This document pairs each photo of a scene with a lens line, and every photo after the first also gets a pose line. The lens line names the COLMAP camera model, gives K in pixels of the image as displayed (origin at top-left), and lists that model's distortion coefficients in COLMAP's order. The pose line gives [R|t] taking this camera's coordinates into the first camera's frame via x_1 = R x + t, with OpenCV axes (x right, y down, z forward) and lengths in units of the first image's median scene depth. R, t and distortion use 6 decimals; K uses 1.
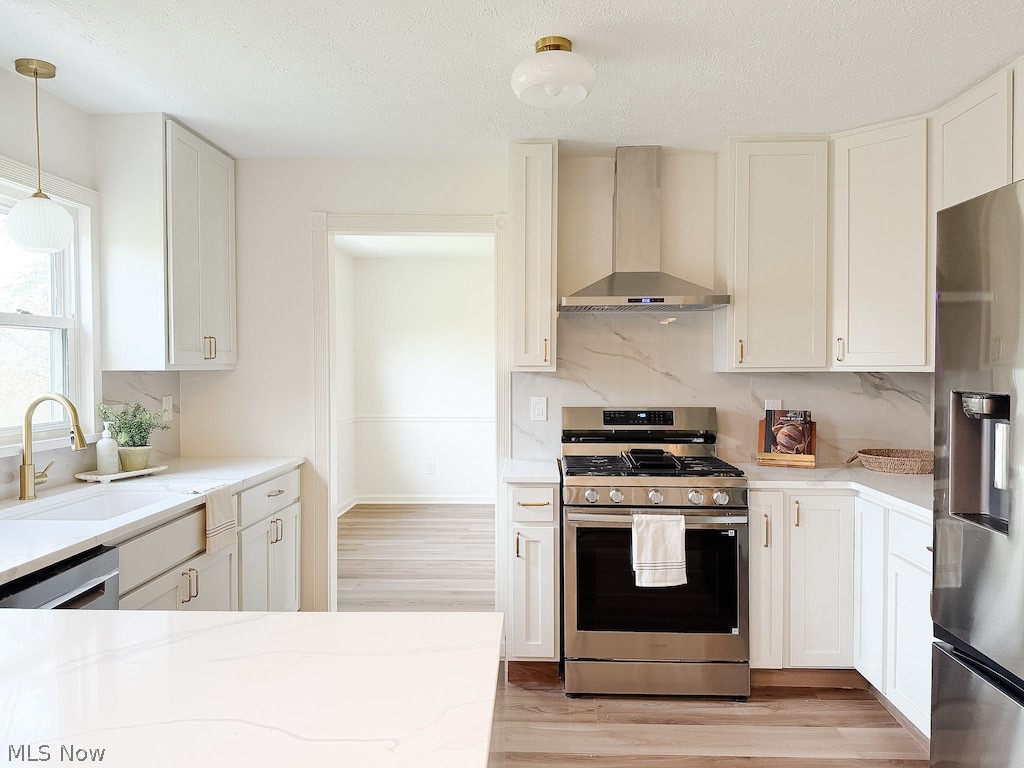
lens RADIAL K [[735.3, 0, 512.0], [0, 735.3, 384.0], [0, 0, 1]] dist [0.128711, -0.182261]
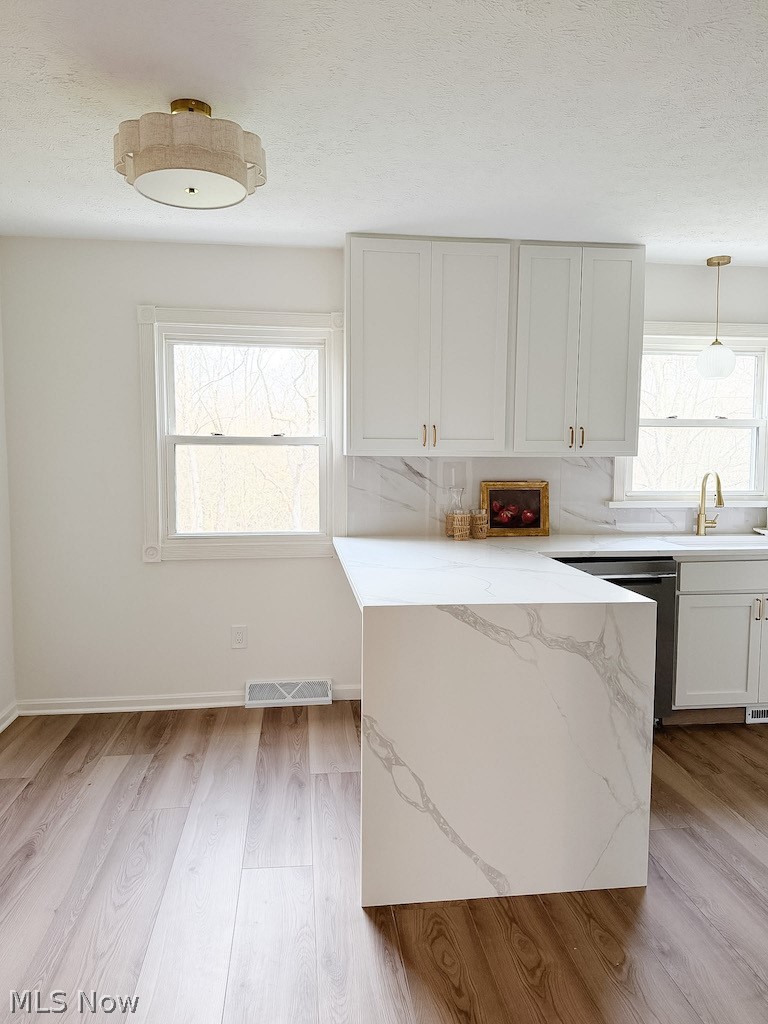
lens RADIAL K [[735.3, 0, 384.0], [0, 735.3, 512.0], [0, 0, 1]] dist [0.128711, -0.182261]
pose [[0.152780, 0.078710, -0.985121, 0.678206], [-0.028666, 0.996757, 0.075194, 0.001495], [0.987844, 0.016751, 0.154541, 0.065263]]
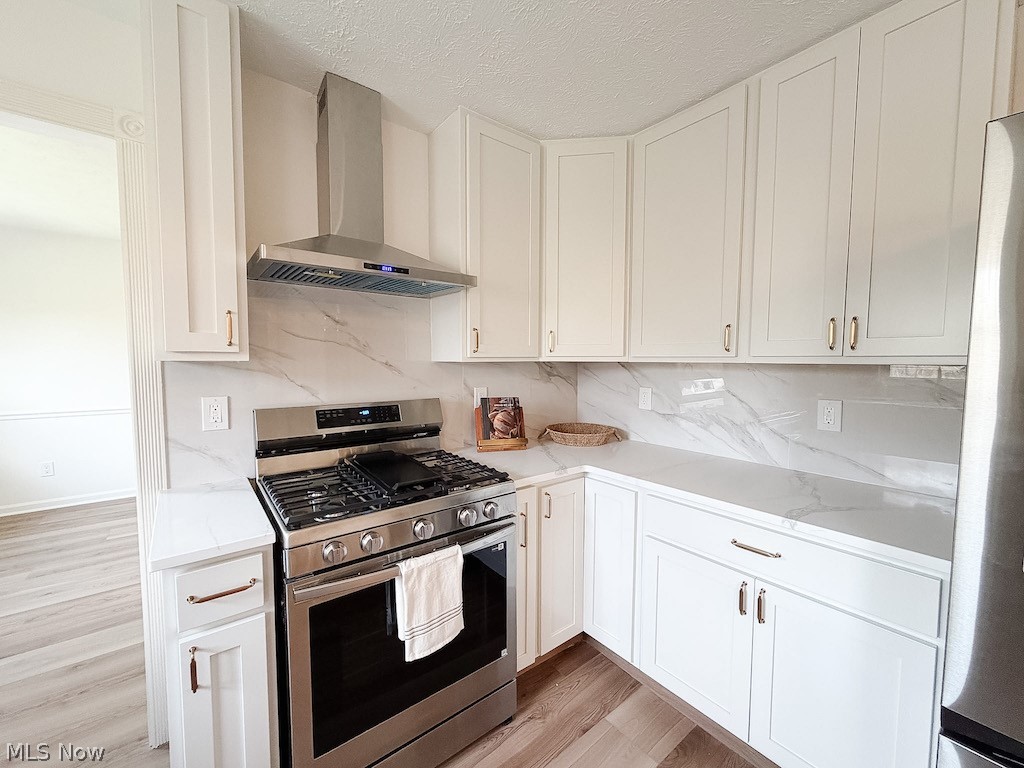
lens RADIAL K [[411.7, 0, 507.5], [0, 411.7, 384.8], [0, 0, 1]] dist [-0.000400, 0.000050]
pose [[0.764764, -0.036956, 0.643250, -0.002712], [0.011121, 0.998962, 0.044170, -0.010172], [-0.644215, -0.026626, 0.764381, 0.602871]]
